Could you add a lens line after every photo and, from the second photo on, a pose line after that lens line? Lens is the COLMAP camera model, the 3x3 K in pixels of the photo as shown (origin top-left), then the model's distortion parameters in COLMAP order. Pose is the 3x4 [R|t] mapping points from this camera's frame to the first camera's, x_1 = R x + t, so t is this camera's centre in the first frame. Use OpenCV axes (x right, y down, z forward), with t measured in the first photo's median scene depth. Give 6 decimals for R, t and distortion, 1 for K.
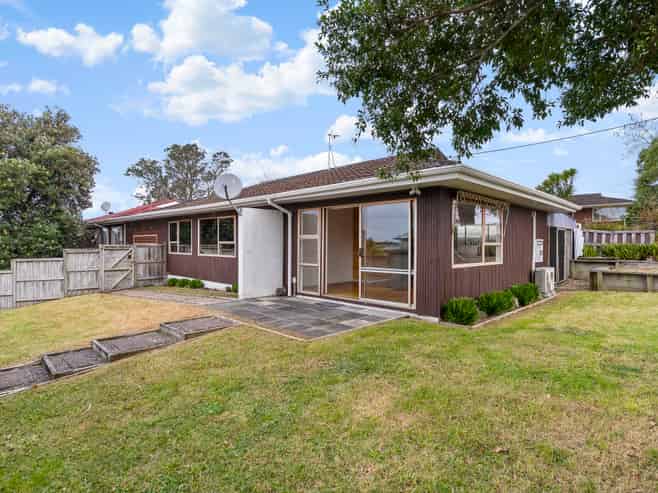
lens RADIAL K [[357.2, 0, 329.0], [0, 357.2, 246.5], [0, 0, 1]] dist [-0.001574, -0.000393]
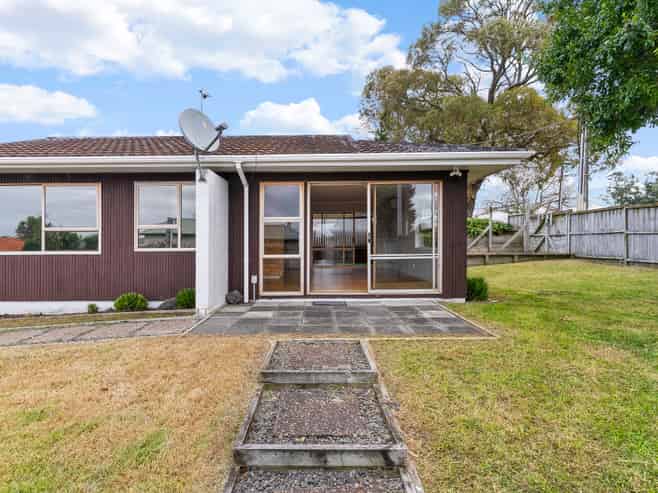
lens RADIAL K [[362.7, 0, 310.0], [0, 362.7, 245.2], [0, 0, 1]] dist [-0.000584, -0.000466]
pose [[0.722985, -0.017697, 0.690637, -0.562550], [0.018145, 0.999813, 0.006625, 0.023866], [-0.690626, 0.007742, 0.723171, 0.417444]]
